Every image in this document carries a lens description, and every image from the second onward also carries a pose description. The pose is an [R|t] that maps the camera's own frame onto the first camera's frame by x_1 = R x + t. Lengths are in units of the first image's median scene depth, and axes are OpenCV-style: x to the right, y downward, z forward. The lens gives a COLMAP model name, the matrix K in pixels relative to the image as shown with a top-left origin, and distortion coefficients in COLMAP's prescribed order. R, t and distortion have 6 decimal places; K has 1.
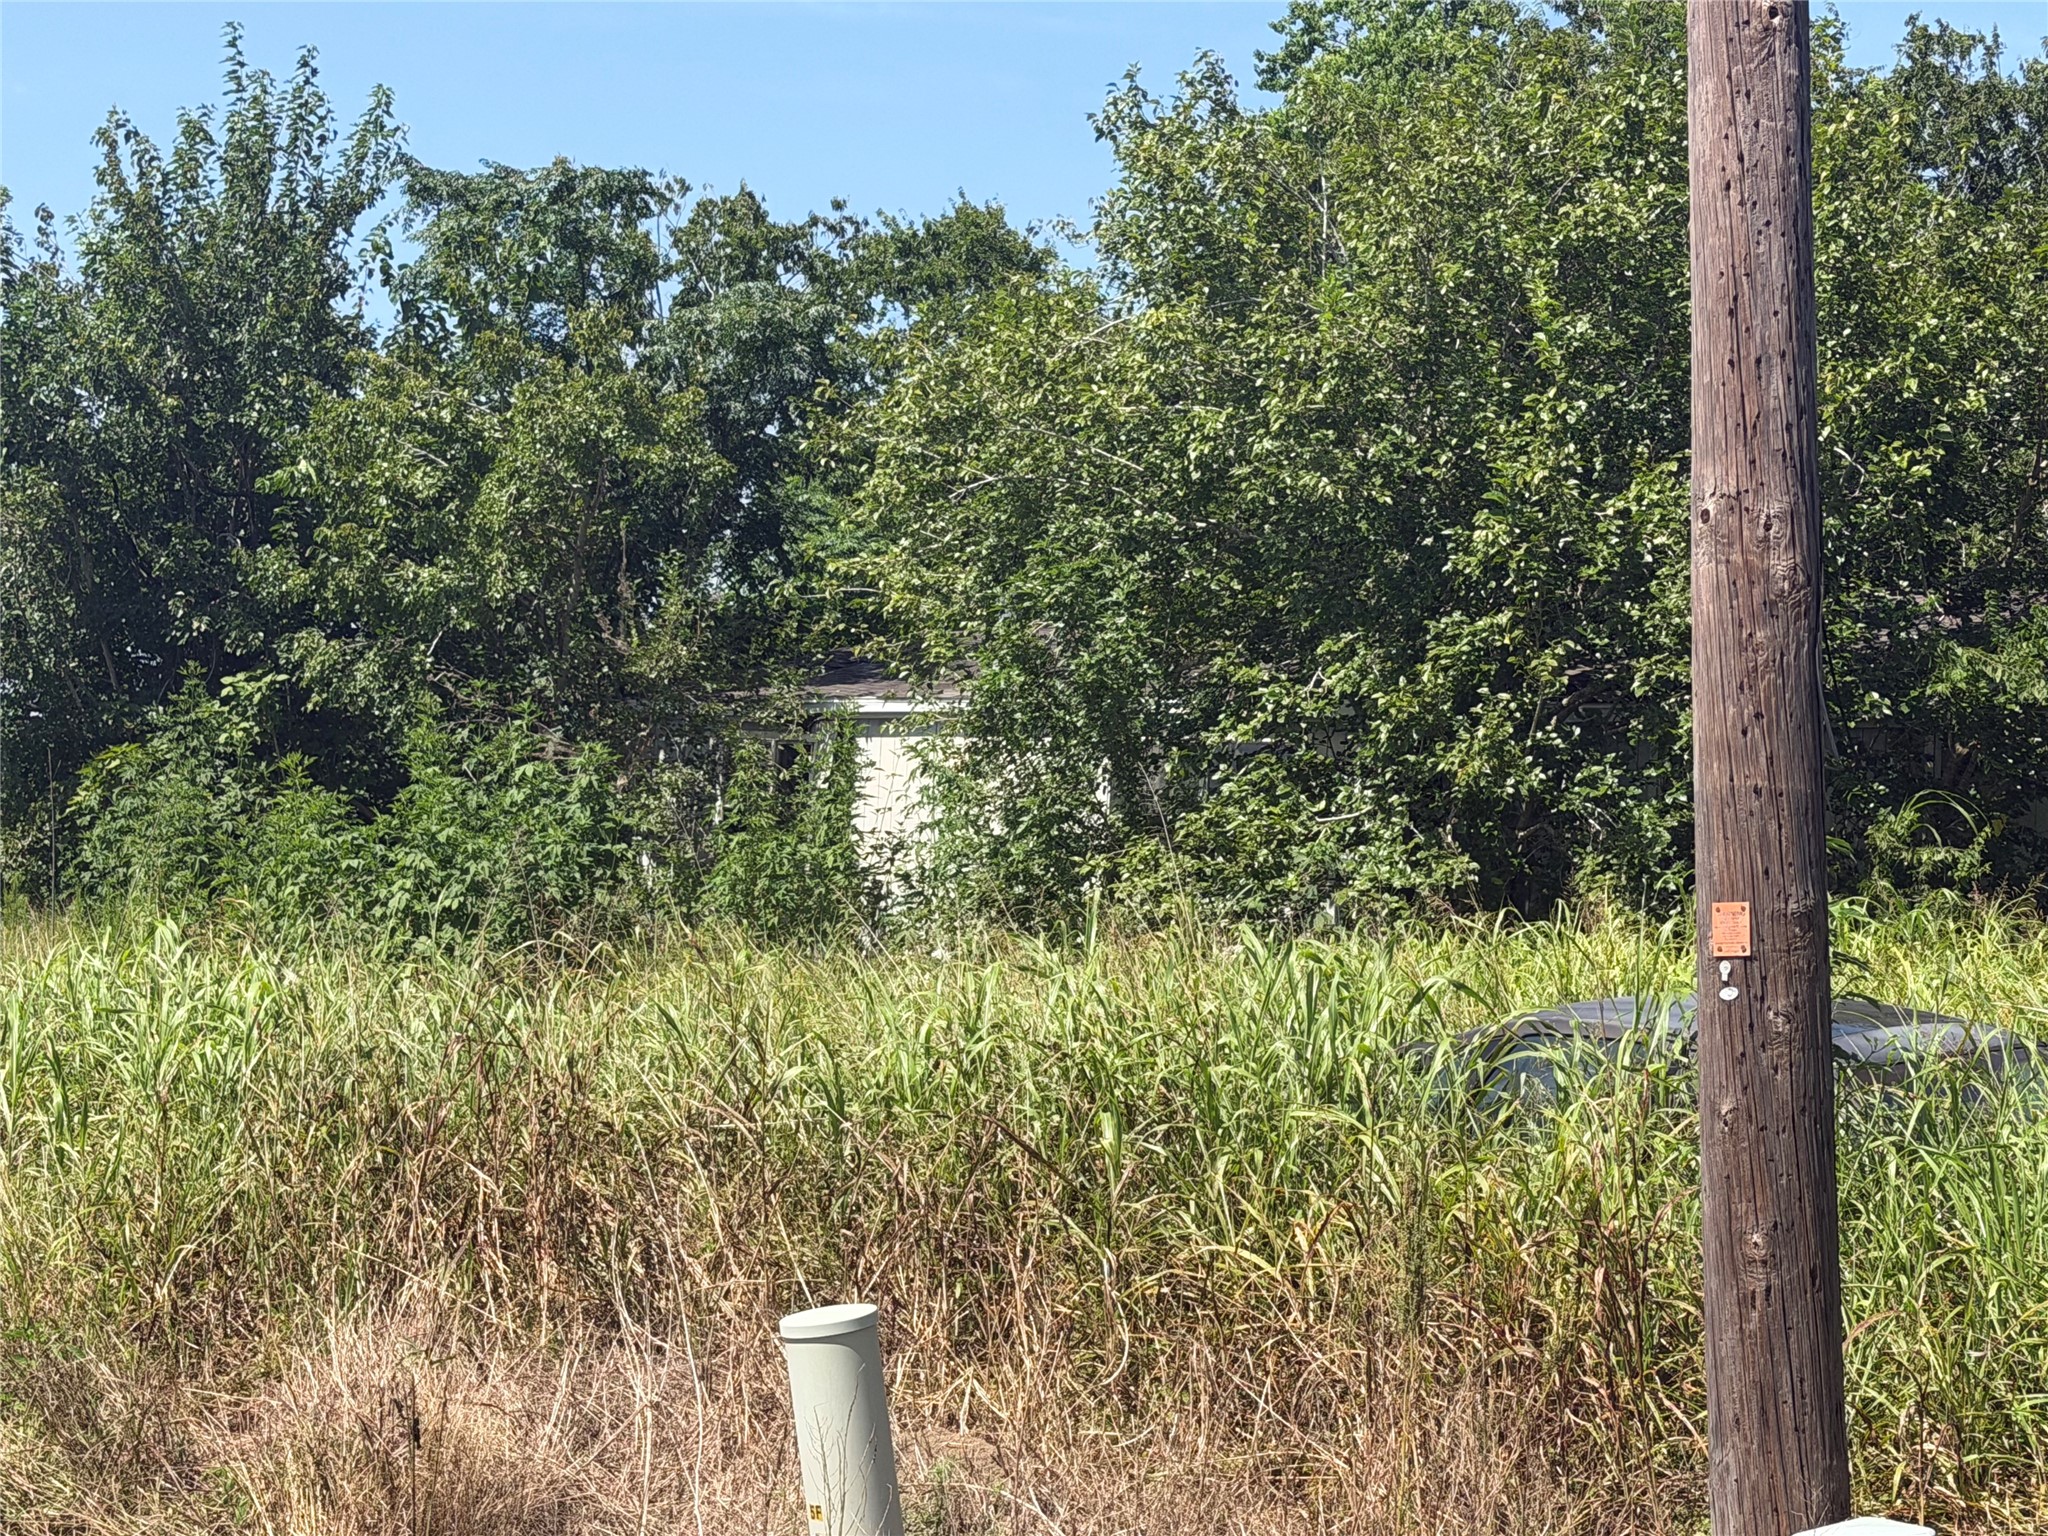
lens RADIAL K [[3941.7, 0, 1025.7], [0, 3941.7, 752.6], [0, 0, 1]] dist [0.172854, 0.000000]
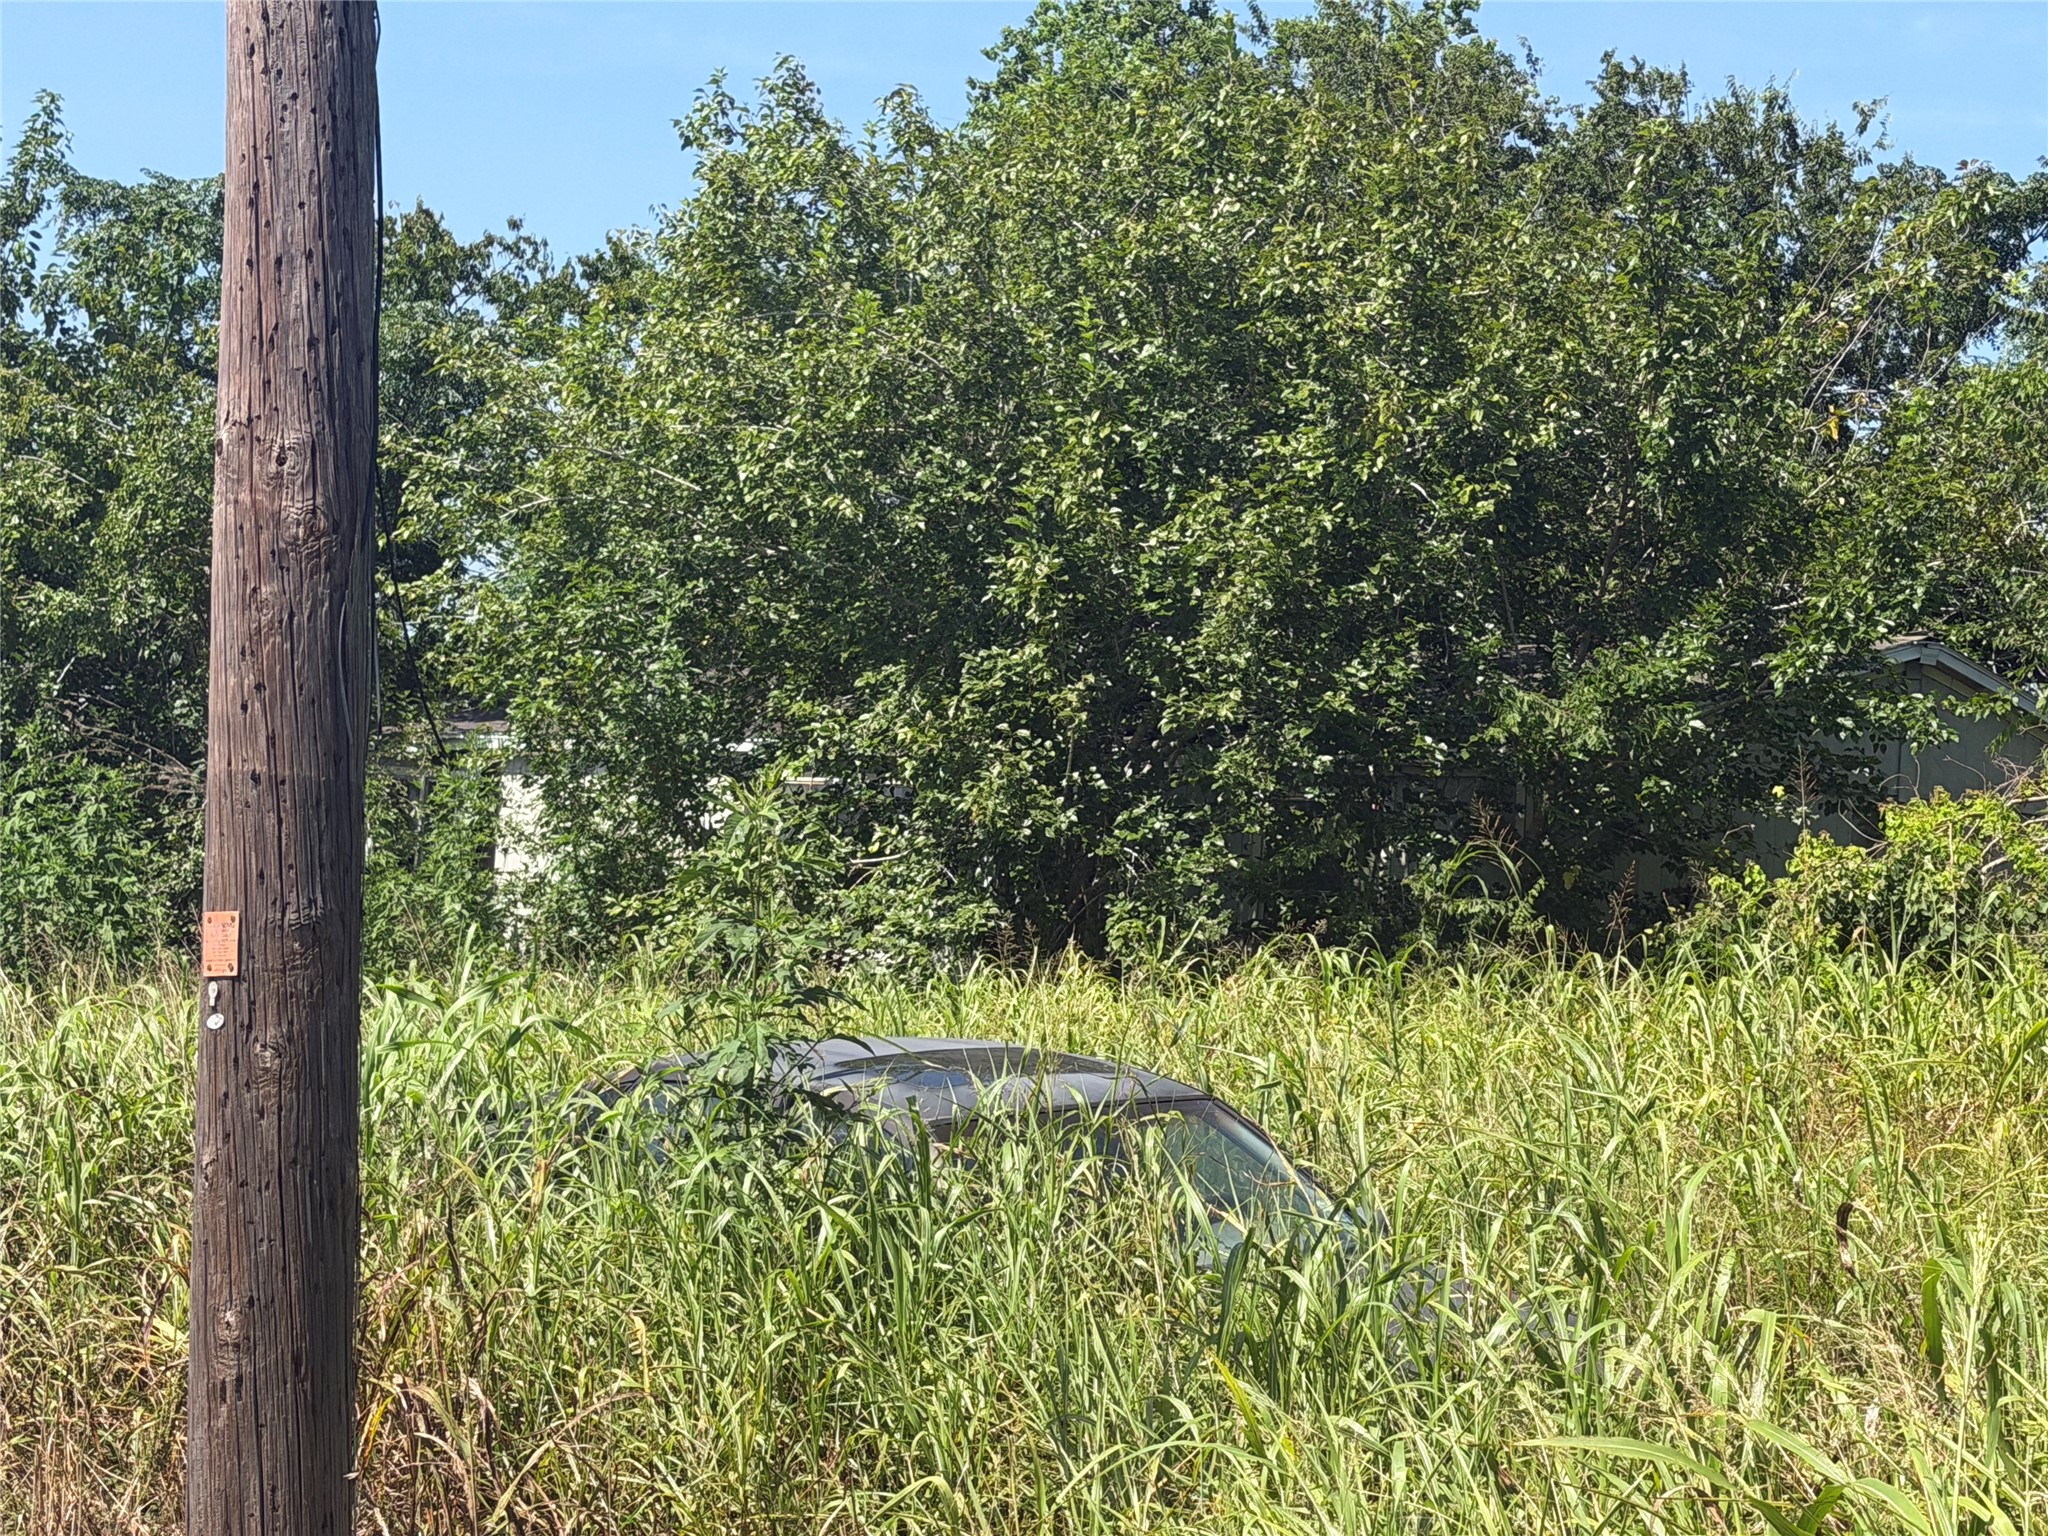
lens RADIAL K [[3941.7, 0, 1021.5], [0, 3941.7, 787.4], [0, 0, 1]] dist [0.172854, 0.000000]
pose [[0.999745, 0.015803, 0.016100, 0.095384], [-0.015710, 0.999859, -0.005925, 0.004061], [-0.016191, 0.005671, 0.999853, 0.048042]]
